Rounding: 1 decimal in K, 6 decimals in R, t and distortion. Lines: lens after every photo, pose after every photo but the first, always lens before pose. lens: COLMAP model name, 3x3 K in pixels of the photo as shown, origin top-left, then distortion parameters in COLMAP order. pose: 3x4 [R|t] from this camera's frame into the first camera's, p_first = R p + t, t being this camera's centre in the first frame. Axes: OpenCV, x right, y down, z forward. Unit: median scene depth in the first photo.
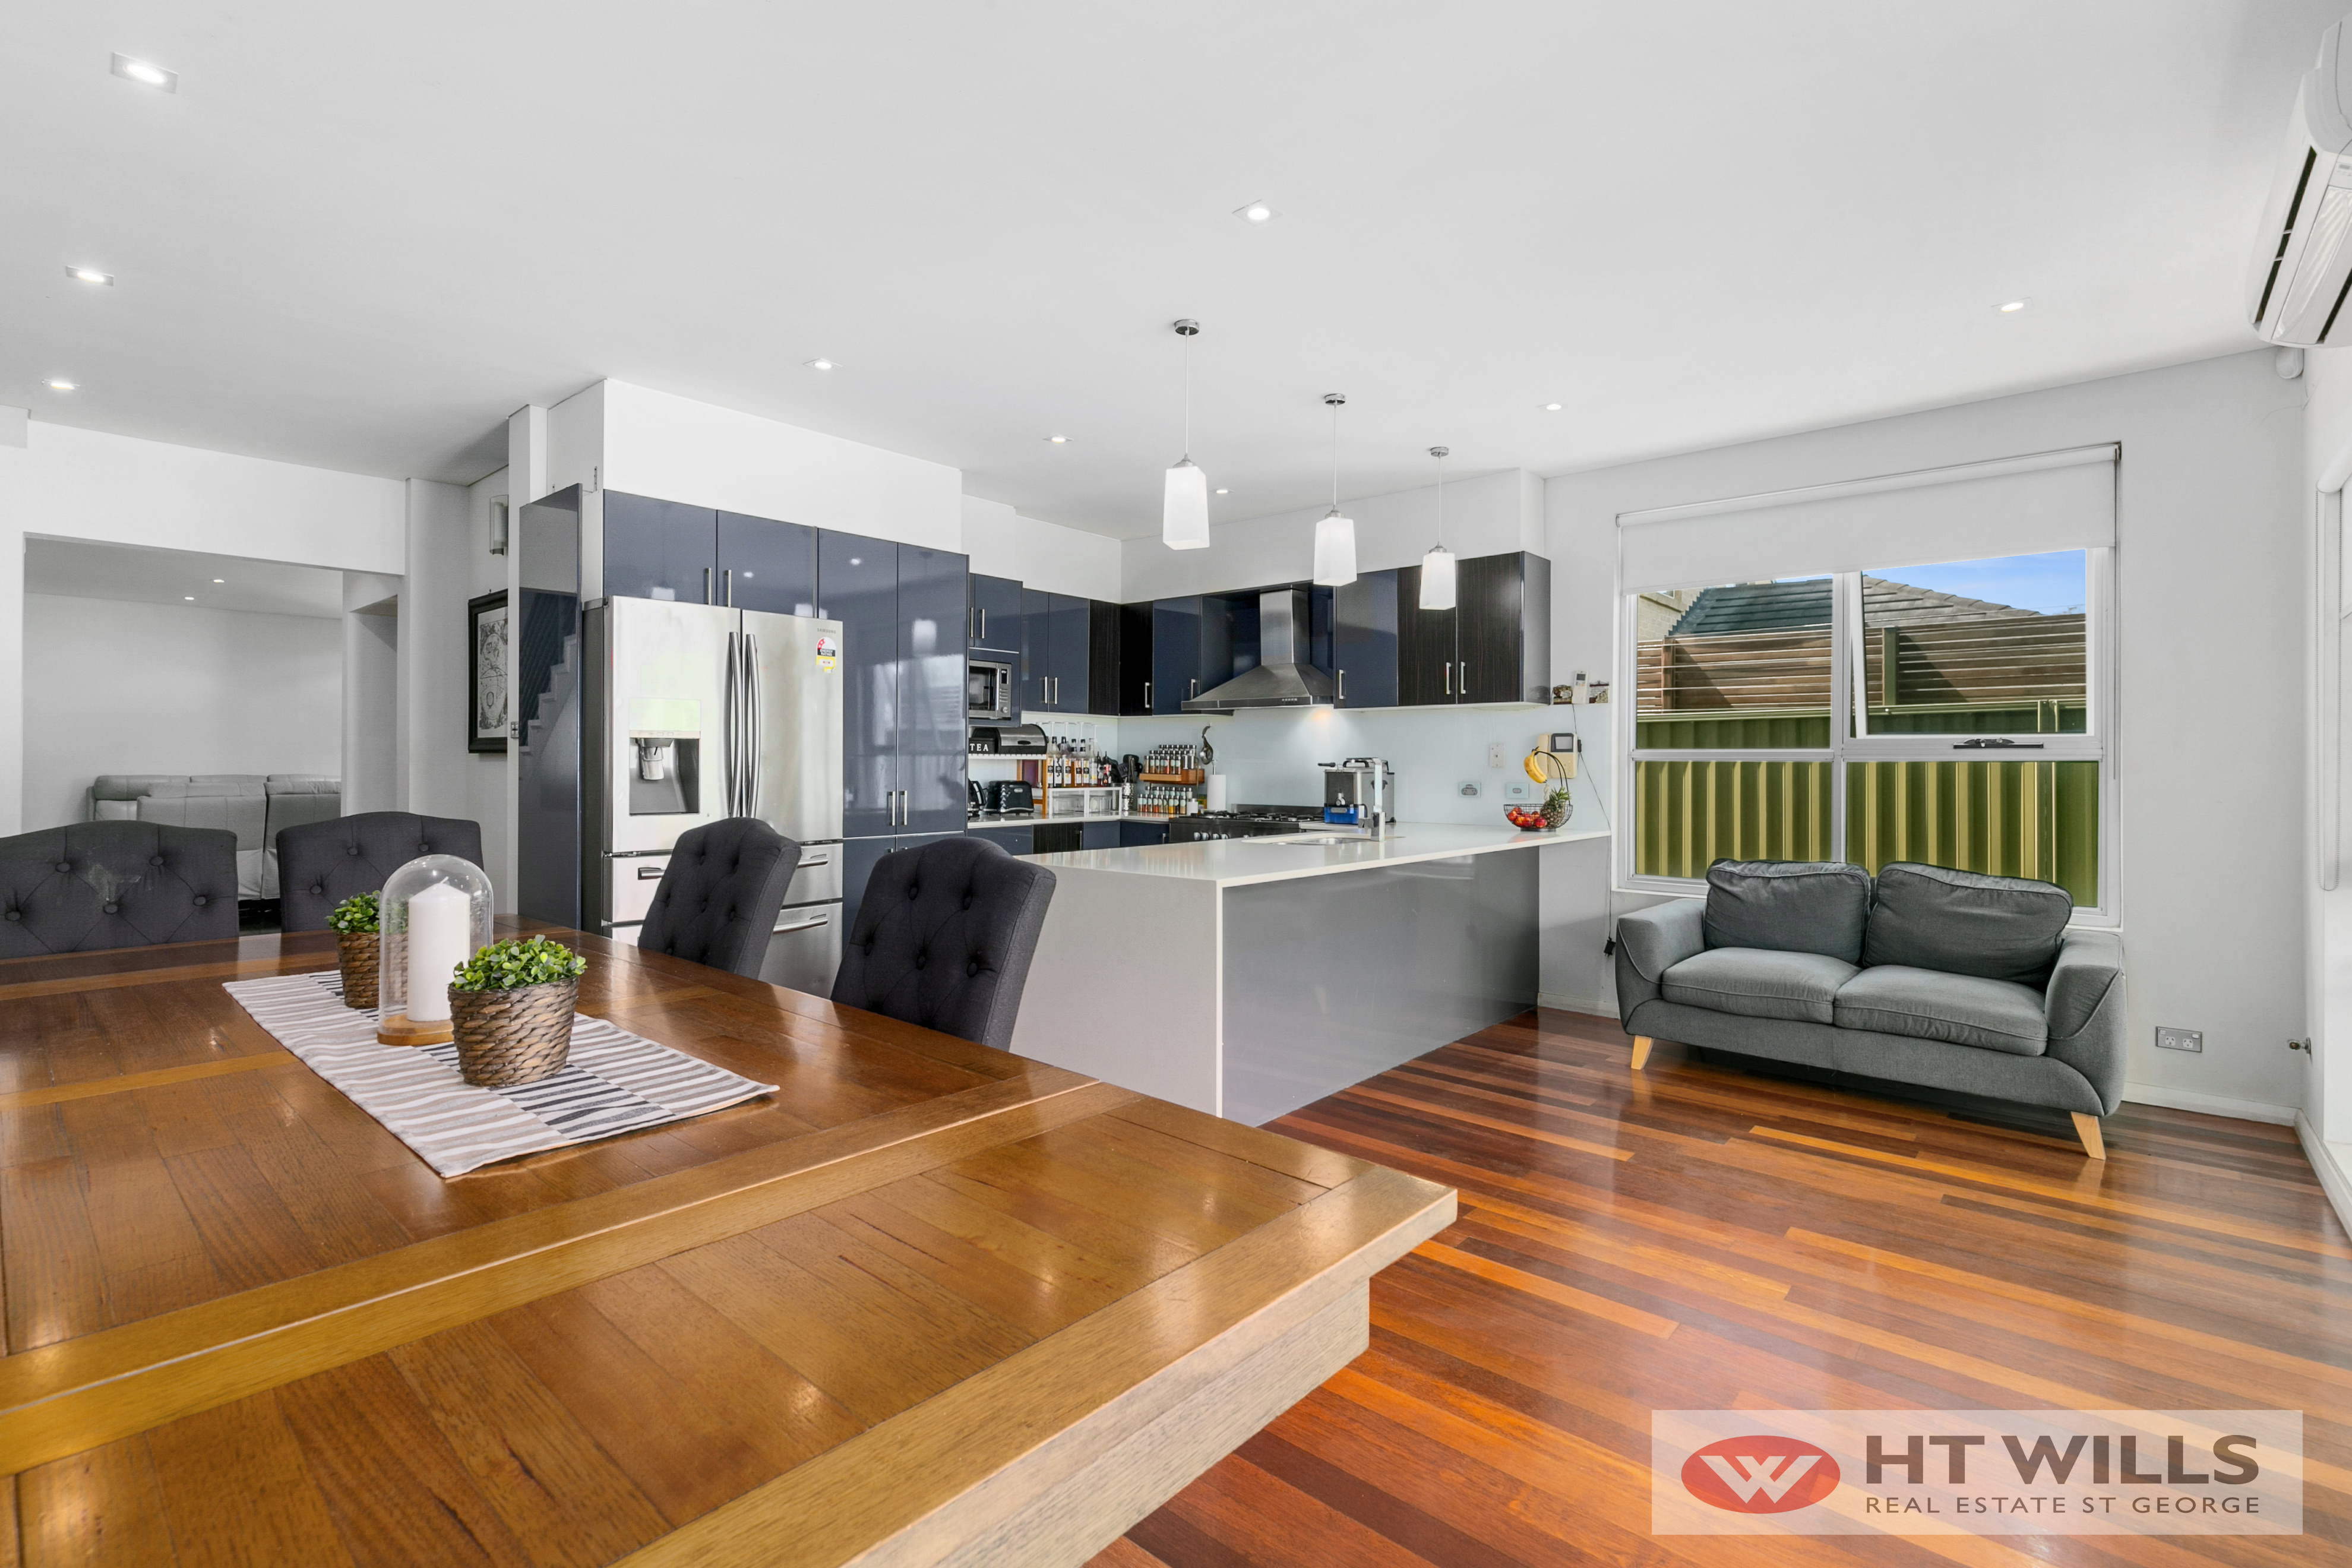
lens RADIAL K [[1070.3, 0, 1177.7], [0, 1070.3, 770.3], [0, 0, 1]] dist [-0.001085, -0.001115]
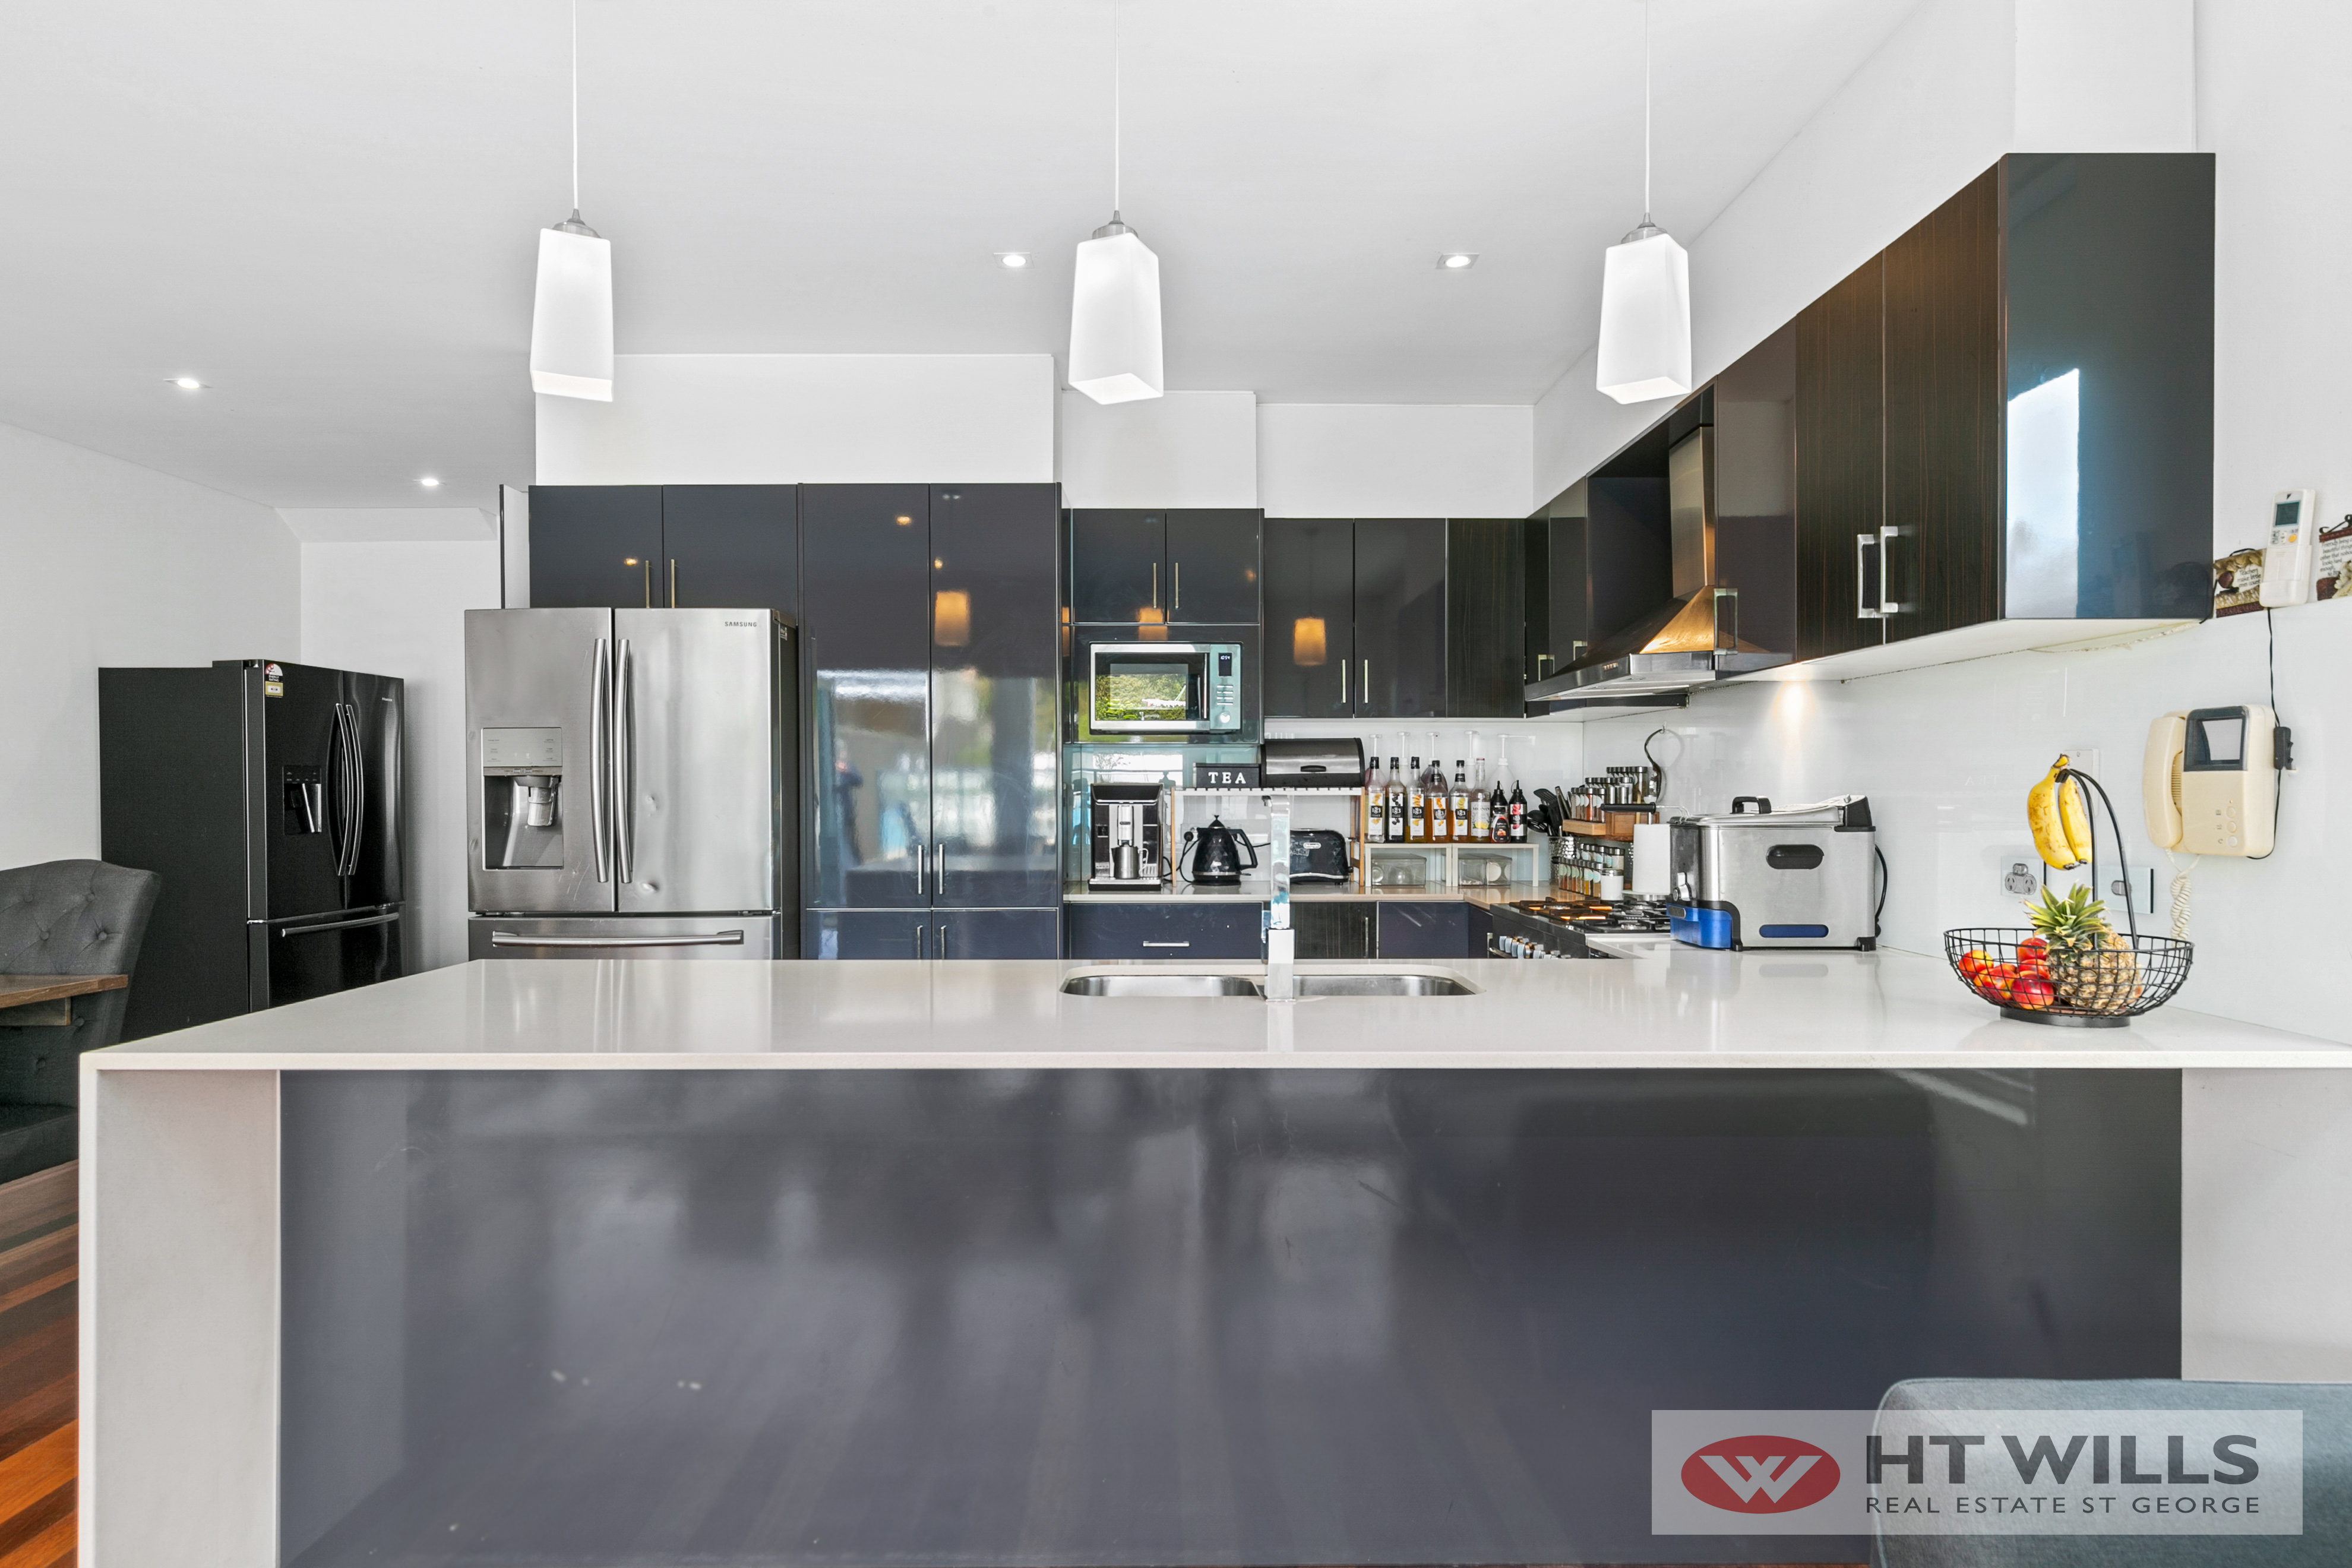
lens RADIAL K [[1305.7, 0, 1173.8], [0, 1305.7, 788.3], [0, 0, 1]] dist [-0.006055, -0.000905]
pose [[0.656631, -0.007780, -0.754172, 0.368055], [-0.000221, 0.999945, -0.010508, -0.006760], [0.754212, 0.007066, 0.656593, 0.445927]]
